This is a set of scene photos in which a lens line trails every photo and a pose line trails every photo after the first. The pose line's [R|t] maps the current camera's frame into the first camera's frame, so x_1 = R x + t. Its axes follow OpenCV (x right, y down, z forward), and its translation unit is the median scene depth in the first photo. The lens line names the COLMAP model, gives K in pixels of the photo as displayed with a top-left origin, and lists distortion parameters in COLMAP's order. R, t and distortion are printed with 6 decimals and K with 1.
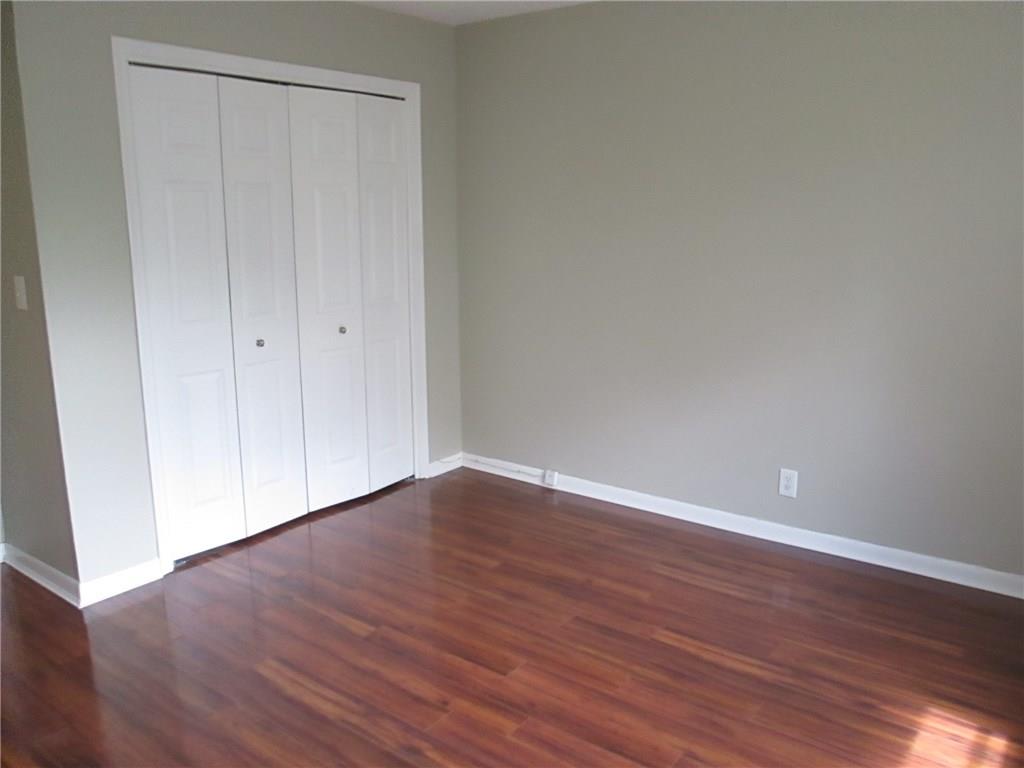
lens RADIAL K [[829.0, 0, 509.9], [0, 829.0, 384.1], [0, 0, 1]] dist [-0.047374, 0.012206]
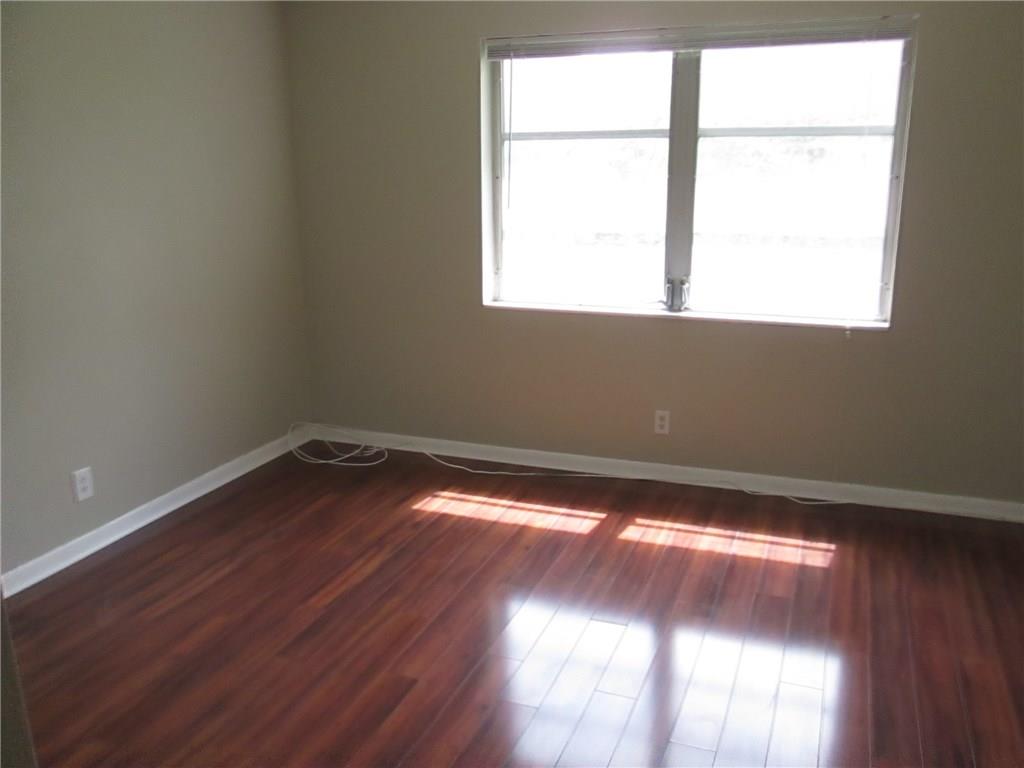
lens RADIAL K [[829.0, 0, 543.3], [0, 829.0, 439.1], [0, 0, 1]] dist [-0.047374, 0.012206]
pose [[-0.296713, -0.297516, 0.907439, -0.706781], [0.210229, 0.906570, 0.365971, -0.166310], [-0.931539, 0.299358, -0.206444, 0.885553]]
